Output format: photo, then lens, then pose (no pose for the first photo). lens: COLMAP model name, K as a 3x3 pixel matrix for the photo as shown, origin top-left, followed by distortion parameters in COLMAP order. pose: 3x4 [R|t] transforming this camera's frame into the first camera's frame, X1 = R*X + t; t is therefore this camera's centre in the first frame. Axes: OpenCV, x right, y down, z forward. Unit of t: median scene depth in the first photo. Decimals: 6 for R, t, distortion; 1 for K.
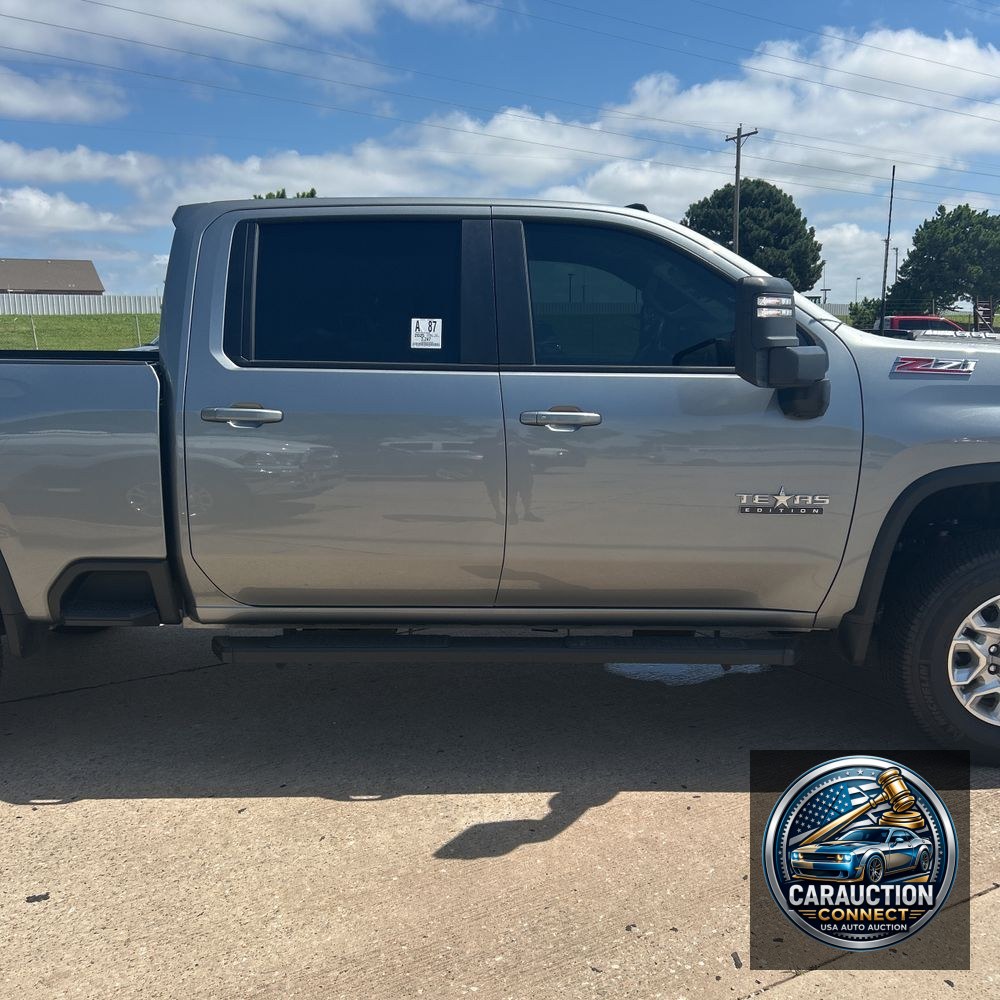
lens RADIAL K [[1009.5, 0, 525.8], [0, 1009.5, 527.3], [0, 0, 1]] dist [0.152142, -0.253805]
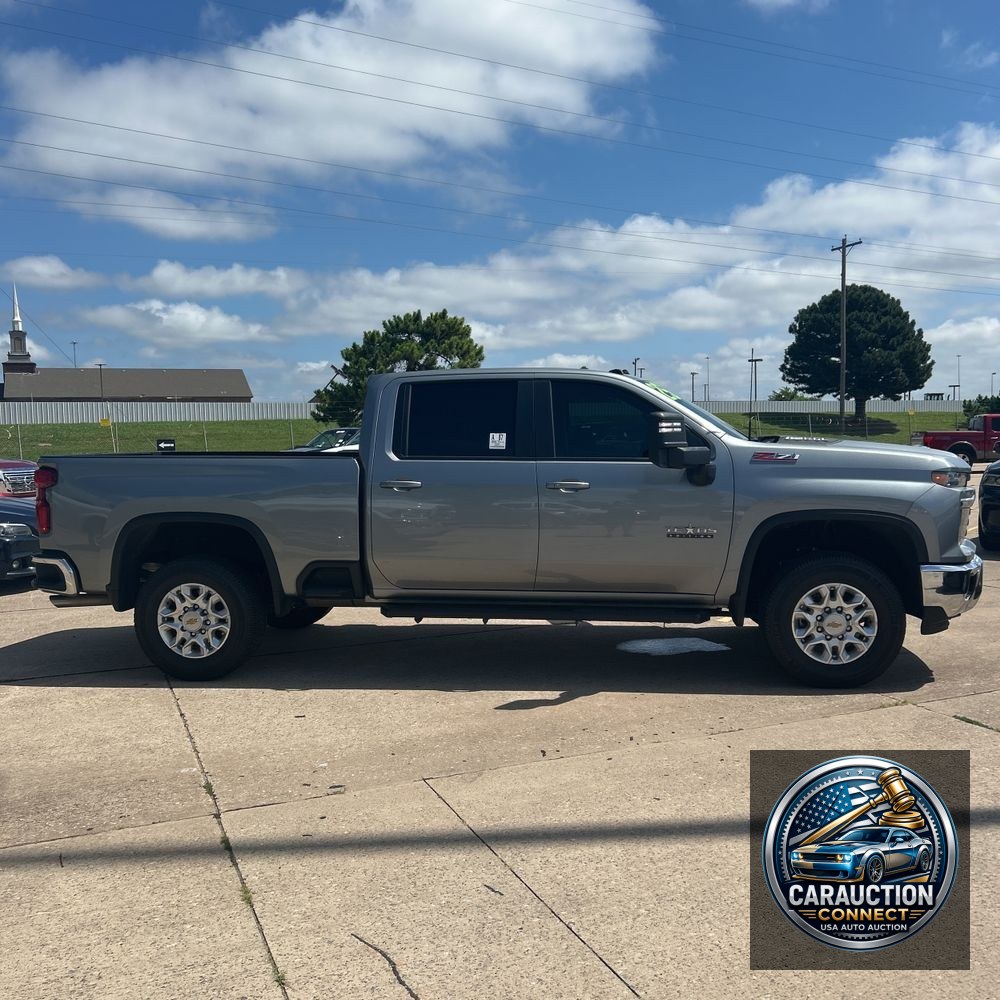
lens RADIAL K [[1060.7, 0, 543.5], [0, 1060.7, 500.2], [0, 0, 1]] dist [0.205325, -0.351445]
pose [[0.993866, -0.002592, -0.110556, 0.013088], [-0.011002, 0.992448, -0.122173, 0.010032], [0.110038, 0.122640, 0.986332, -0.058560]]
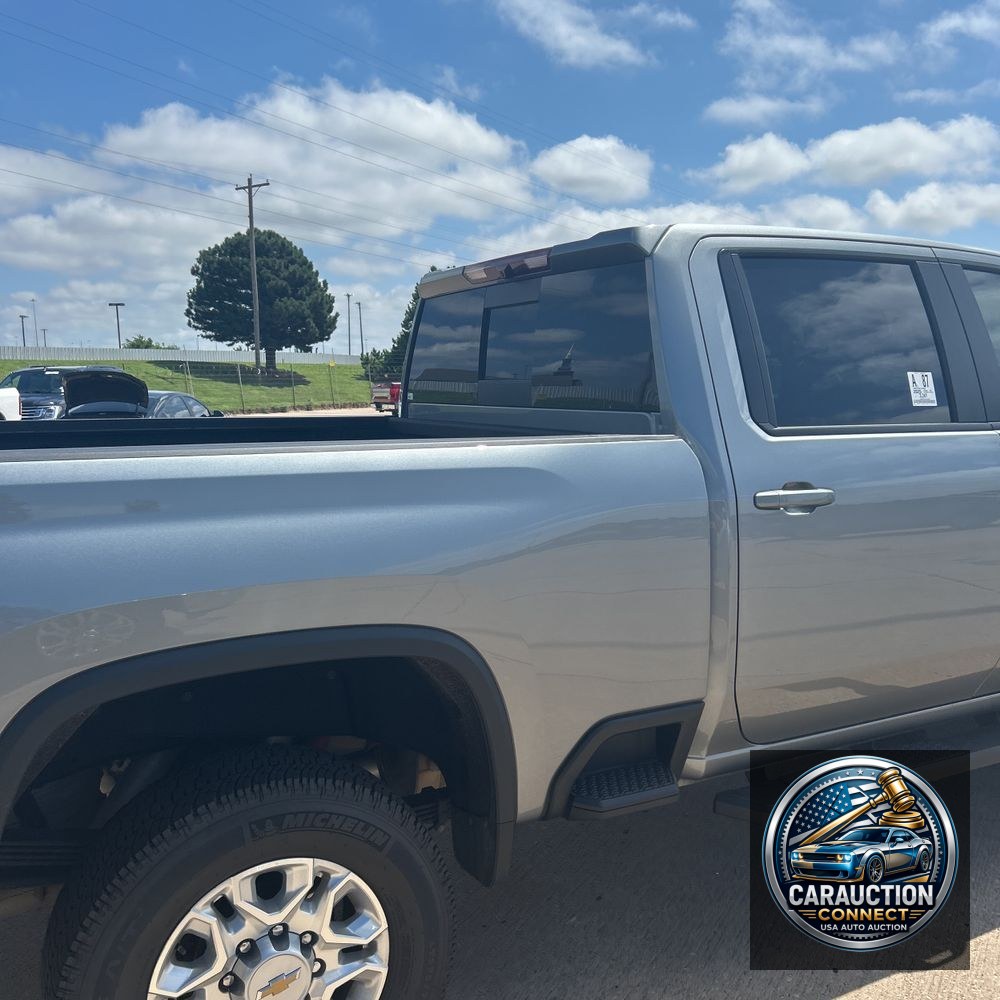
lens RADIAL K [[999.9, 0, 499.9], [0, 999.9, 521.2], [0, 0, 1]] dist [0.028922, -0.014043]
pose [[0.865033, -0.077180, 0.495744, -0.053555], [0.100690, 0.994700, -0.020835, -0.006415], [-0.491508, 0.067939, 0.868219, 0.029297]]
